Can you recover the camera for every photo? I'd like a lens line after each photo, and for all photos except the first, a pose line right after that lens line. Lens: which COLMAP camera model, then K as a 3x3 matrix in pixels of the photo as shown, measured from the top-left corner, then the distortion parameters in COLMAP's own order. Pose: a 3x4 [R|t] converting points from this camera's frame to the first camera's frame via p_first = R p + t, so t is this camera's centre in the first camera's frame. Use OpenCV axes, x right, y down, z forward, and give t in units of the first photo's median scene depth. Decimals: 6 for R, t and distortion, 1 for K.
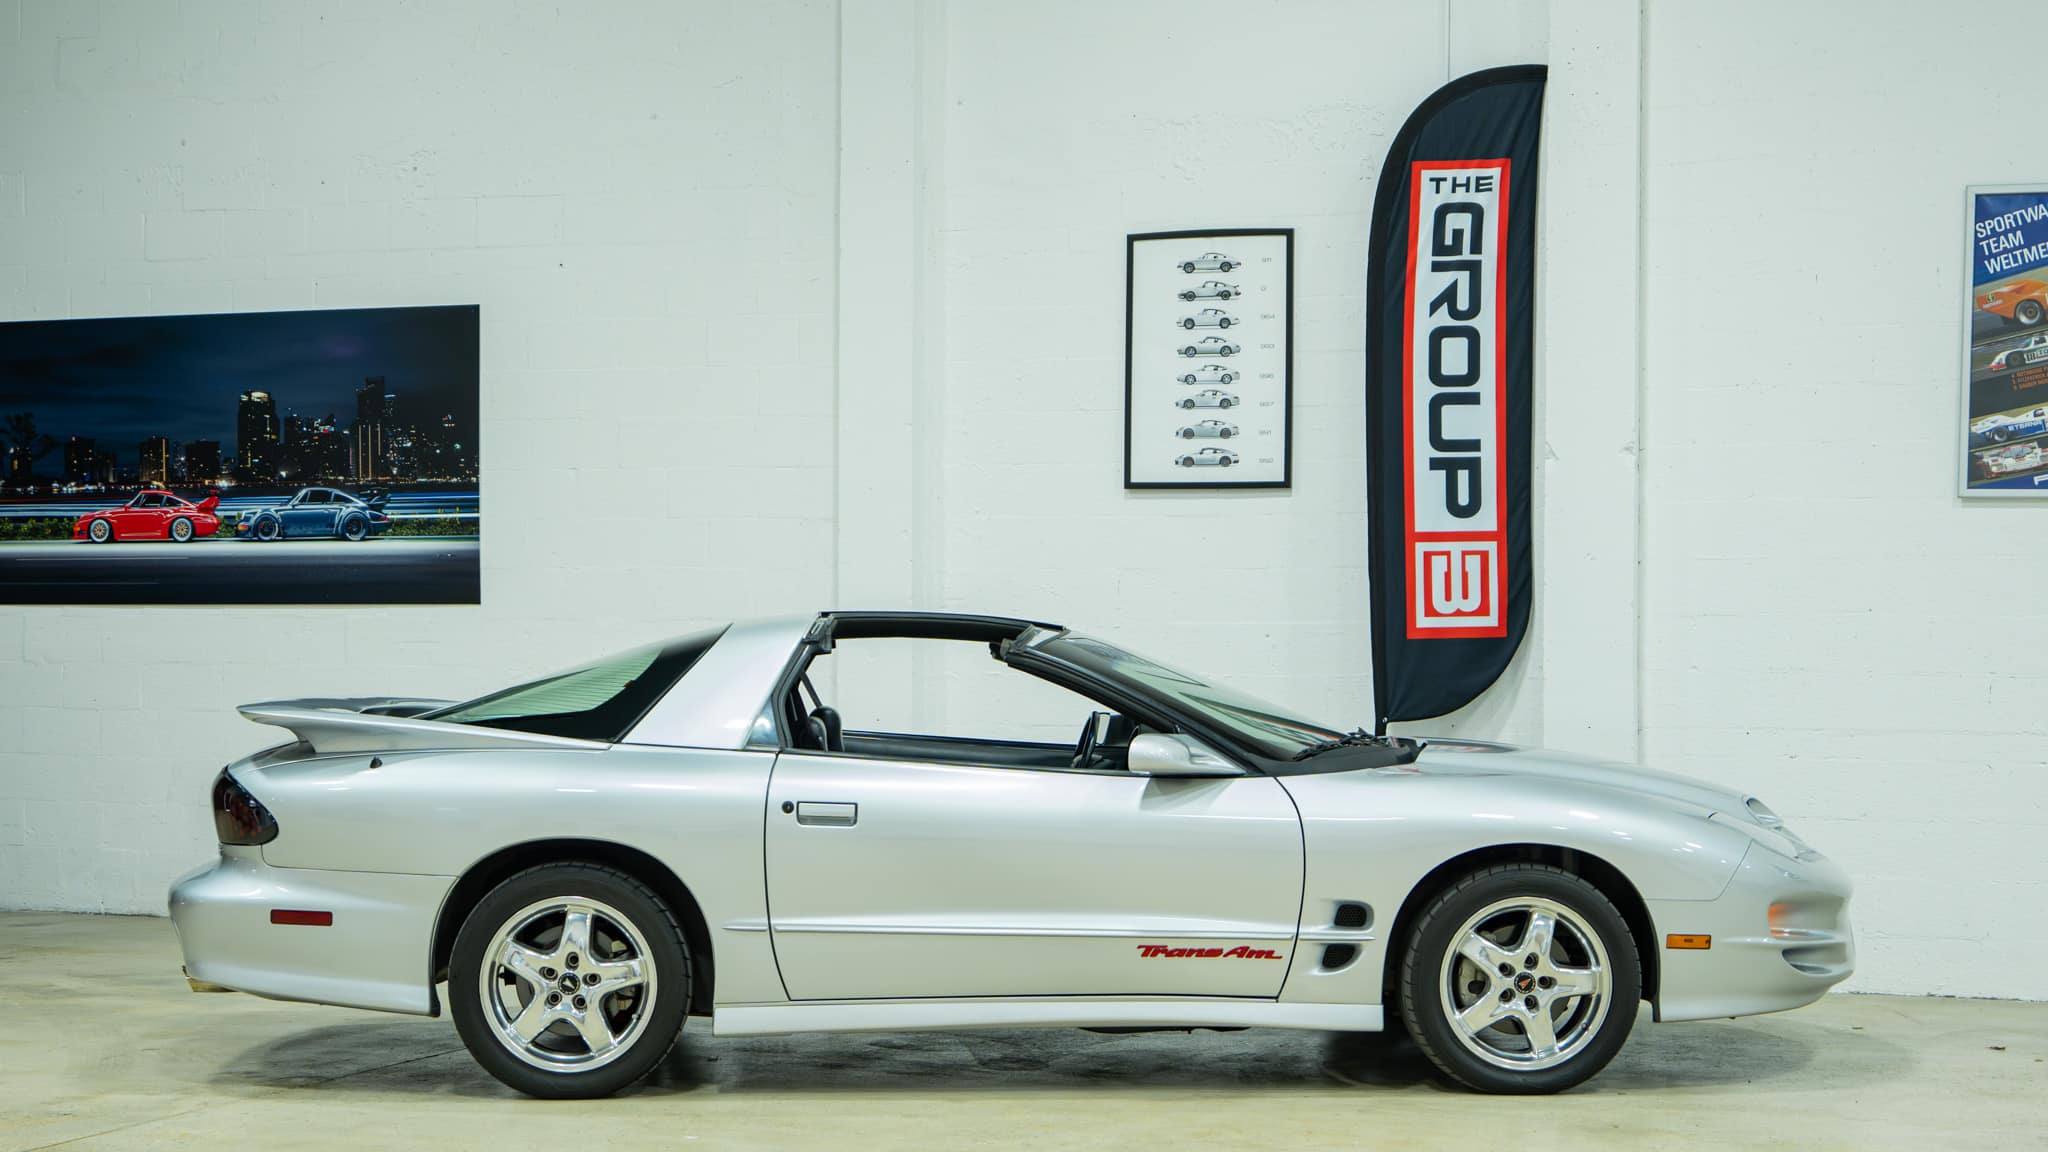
lens RADIAL K [[3303.7, 0, 1027.3], [0, 3303.7, 650.8], [0, 0, 1]] dist [0.063120, -0.056015]
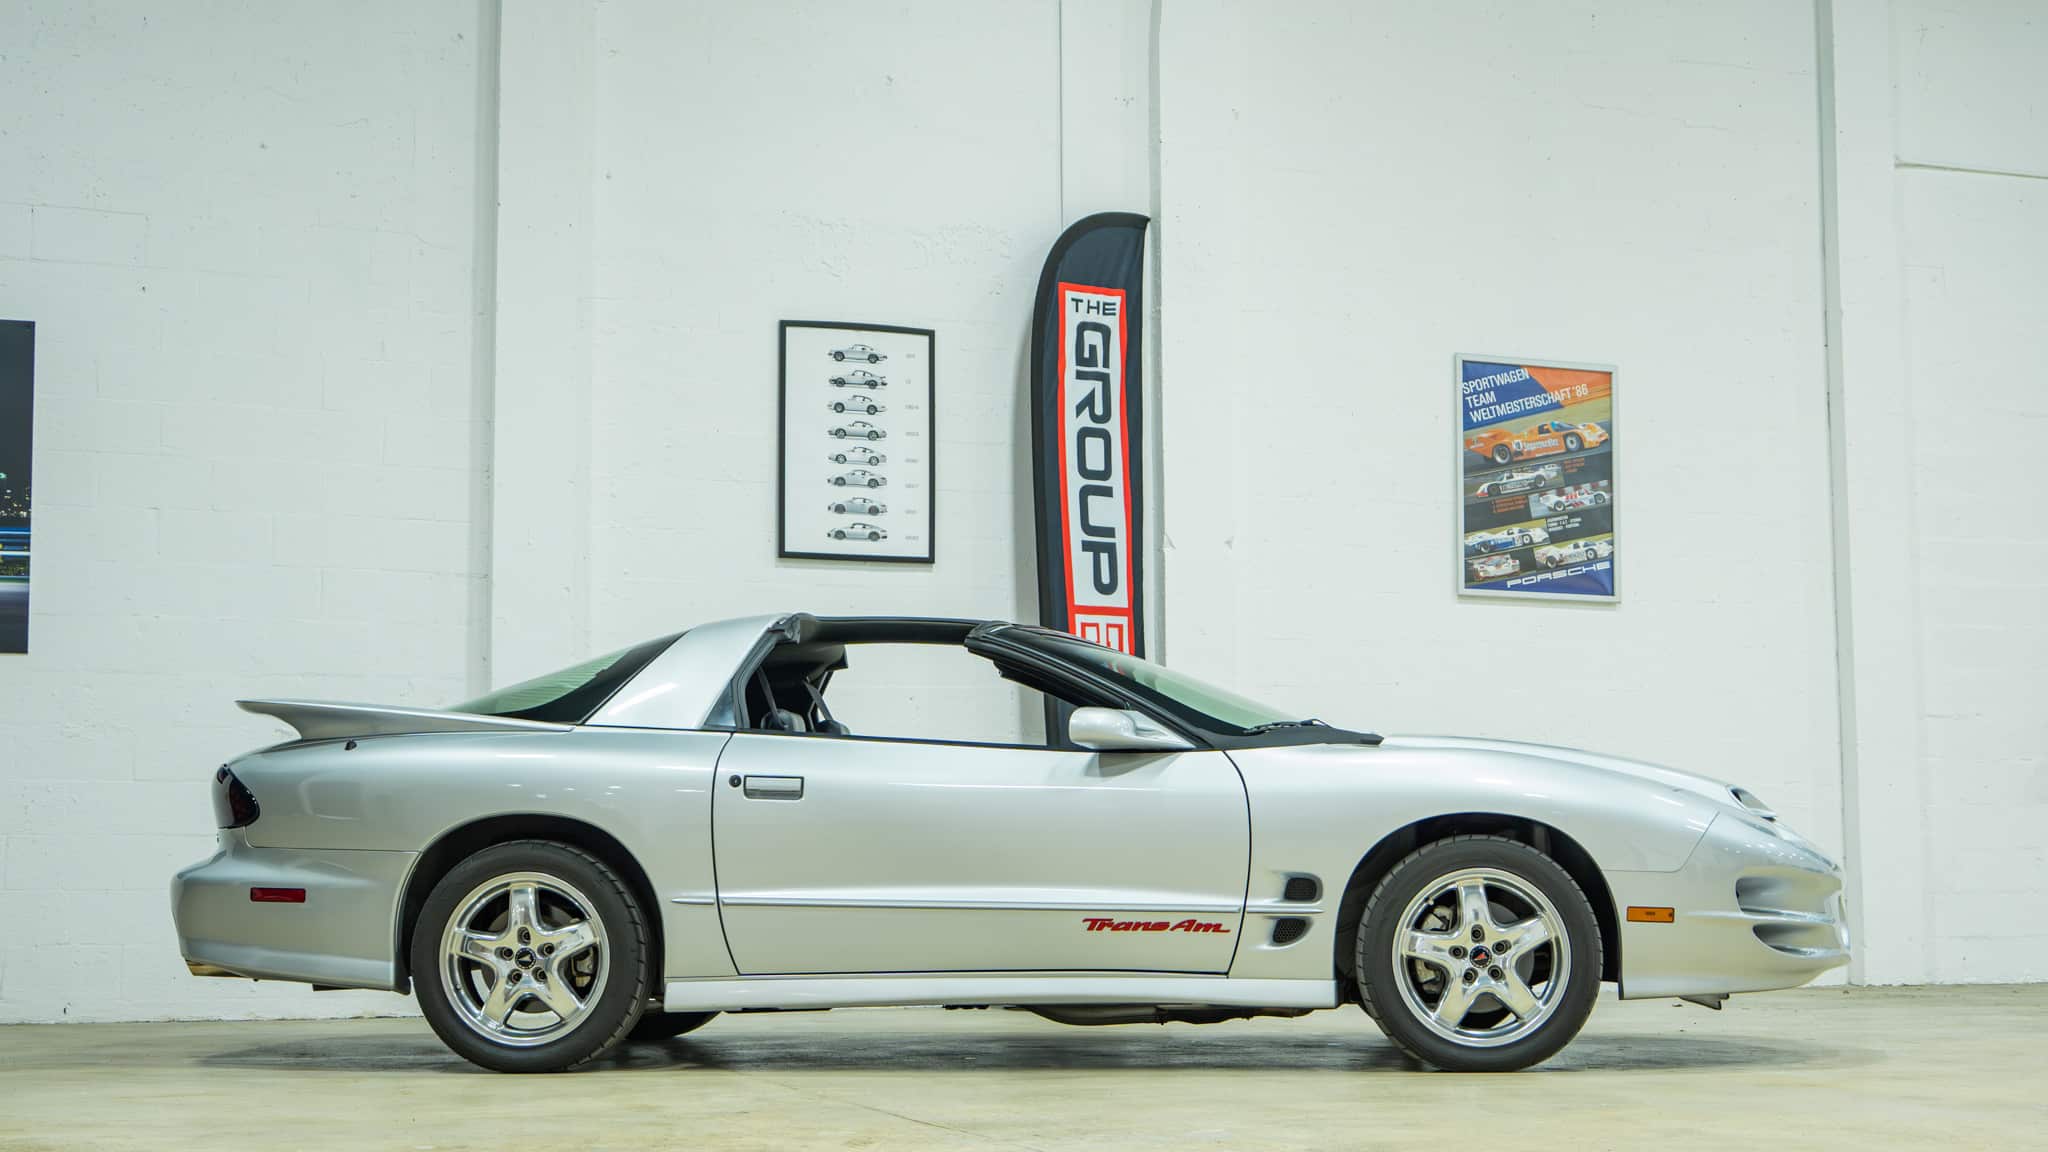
lens RADIAL K [[2896.4, 0, 1034.0], [0, 2896.4, 642.4], [0, 0, 1]] dist [-0.016947, 0.003973]
pose [[0.743994, 0.046896, 0.666539, -0.549957], [0.016541, 0.995936, -0.088535, 0.064112], [-0.667982, 0.076895, 0.740194, 0.277747]]
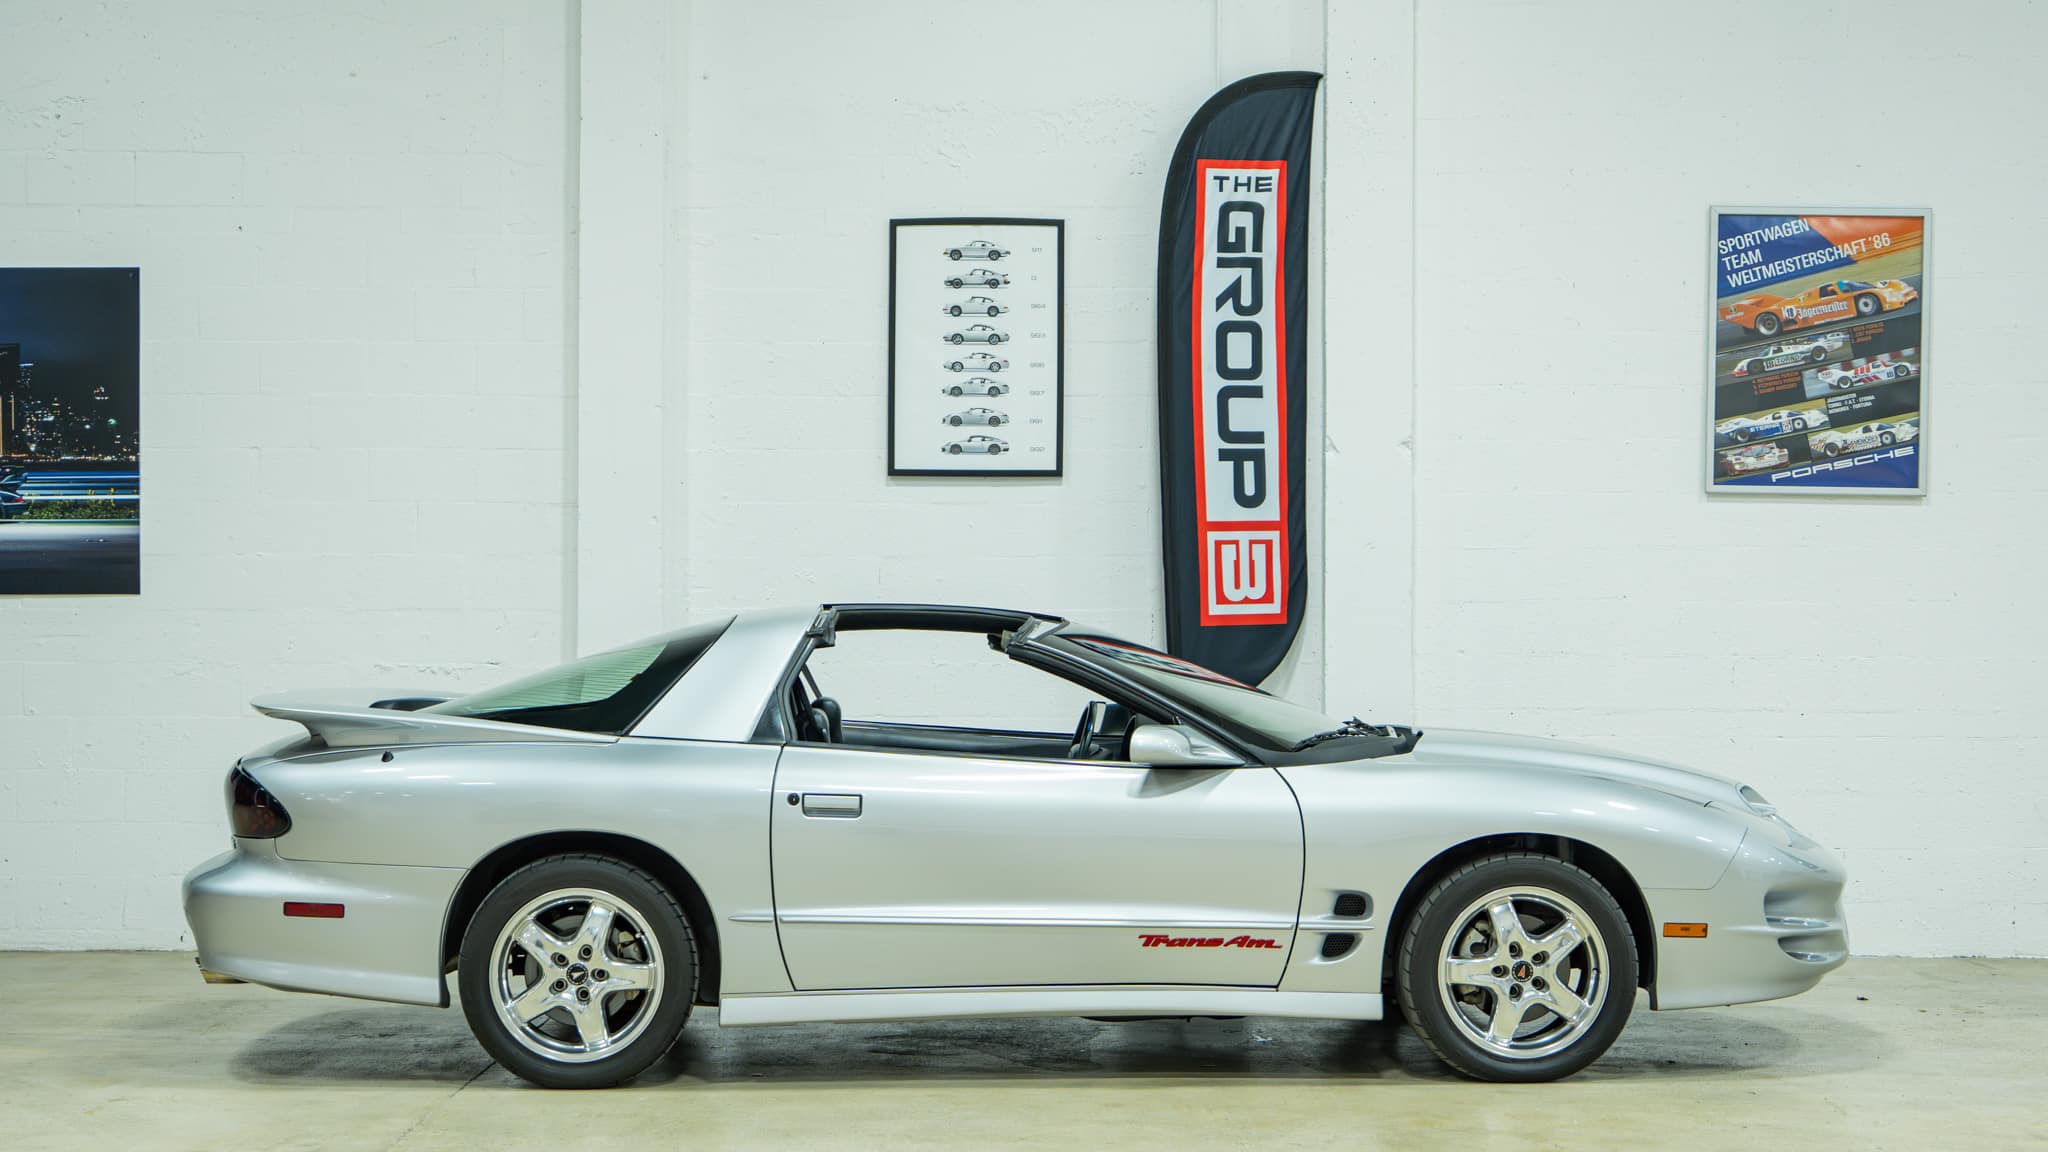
lens RADIAL K [[3242.8, 0, 986.4], [0, 3242.8, 613.6], [0, 0, 1]] dist [0.022302, 0.063419]
pose [[0.937585, -0.005654, 0.347709, -0.294959], [0.006853, 0.999974, -0.002218, -0.005627], [-0.347688, 0.004463, 0.937600, 0.082964]]
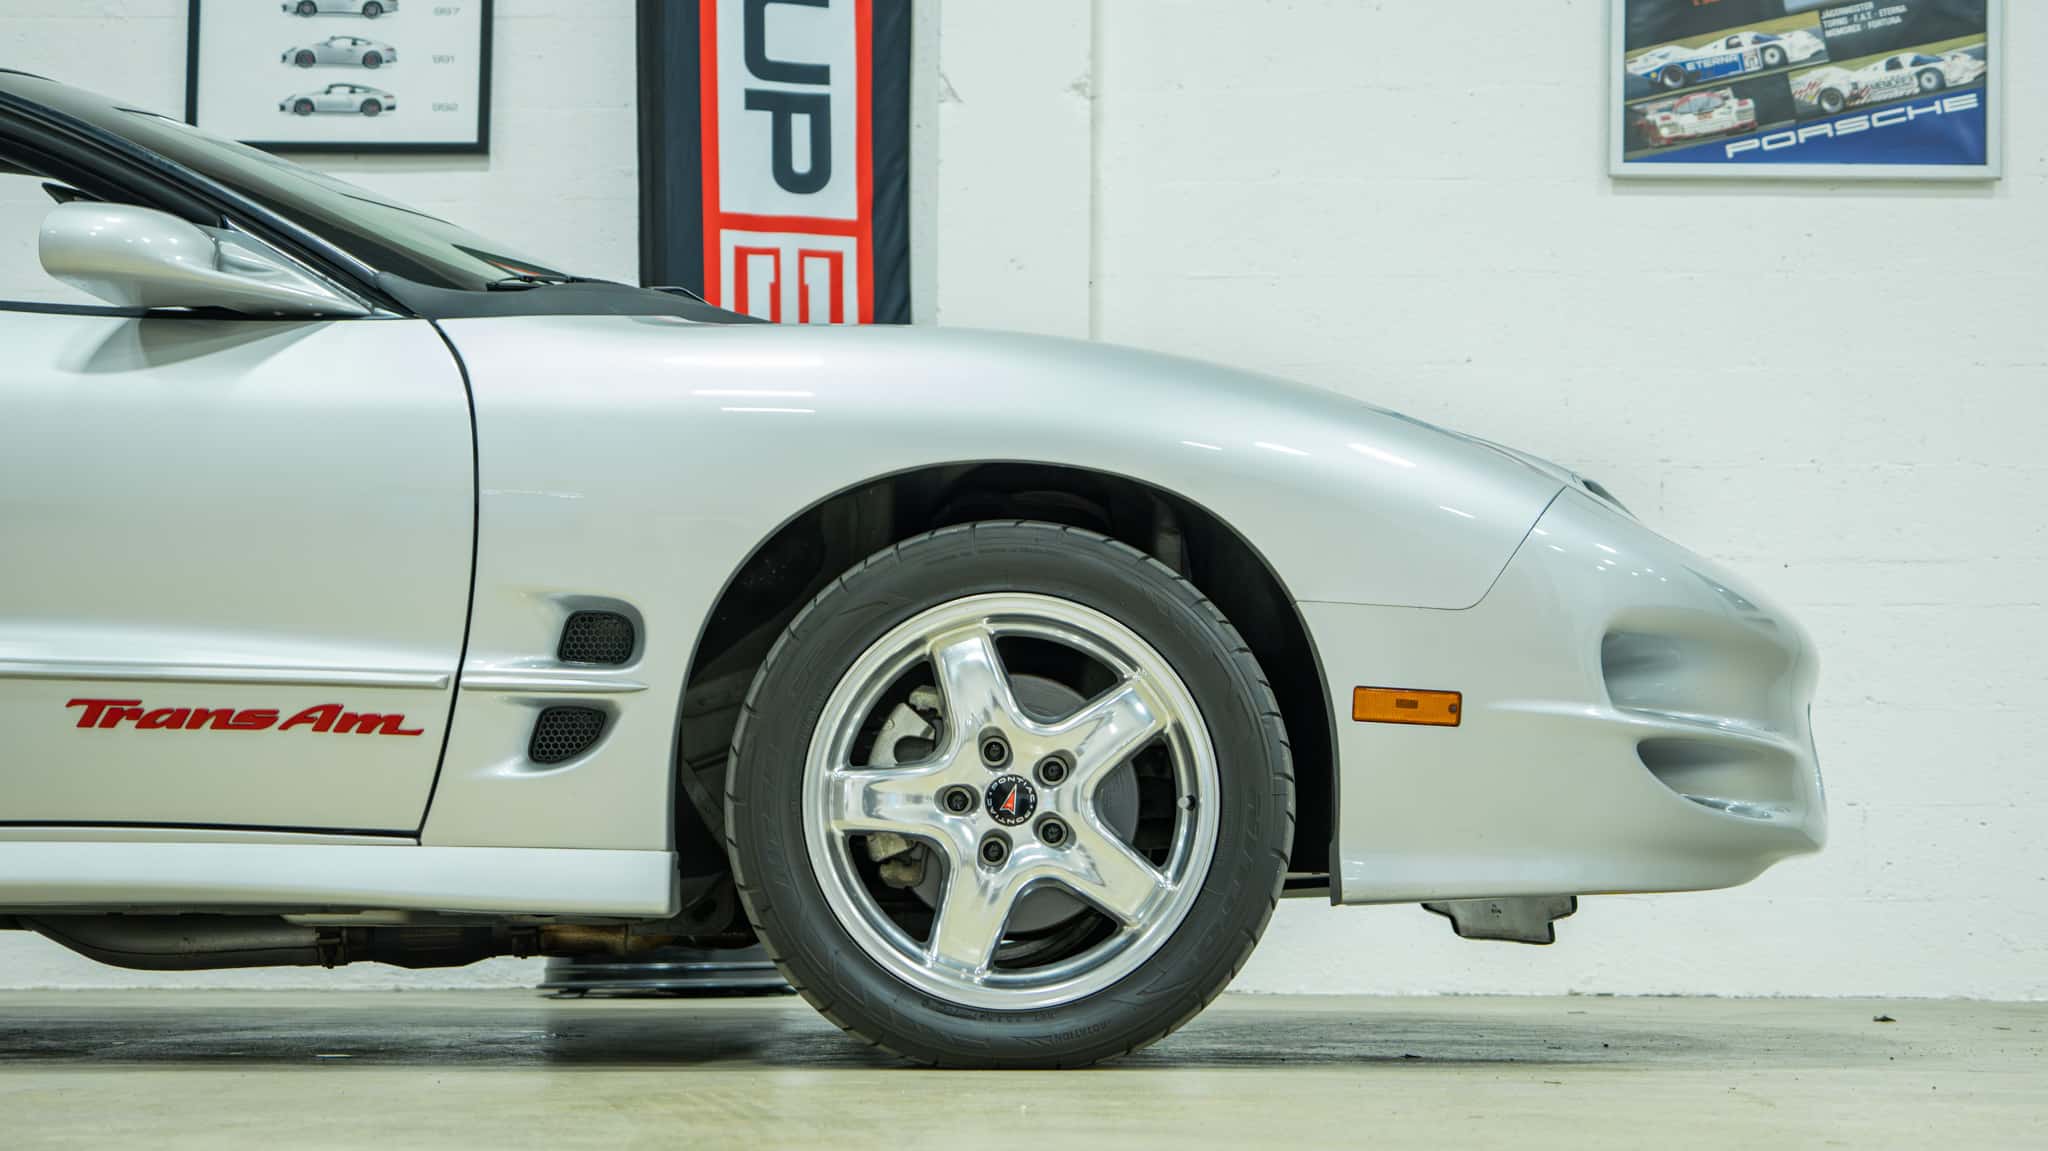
lens RADIAL K [[3257.2, 0, 1031.4], [0, 3257.2, 620.0], [0, 0, 1]] dist [0.043314, 0.101689]
pose [[0.943782, 0.031620, 0.329052, -0.016590], [0.001100, 0.995109, -0.098778, 0.091026], [-0.330565, 0.093586, 0.939132, 0.452656]]
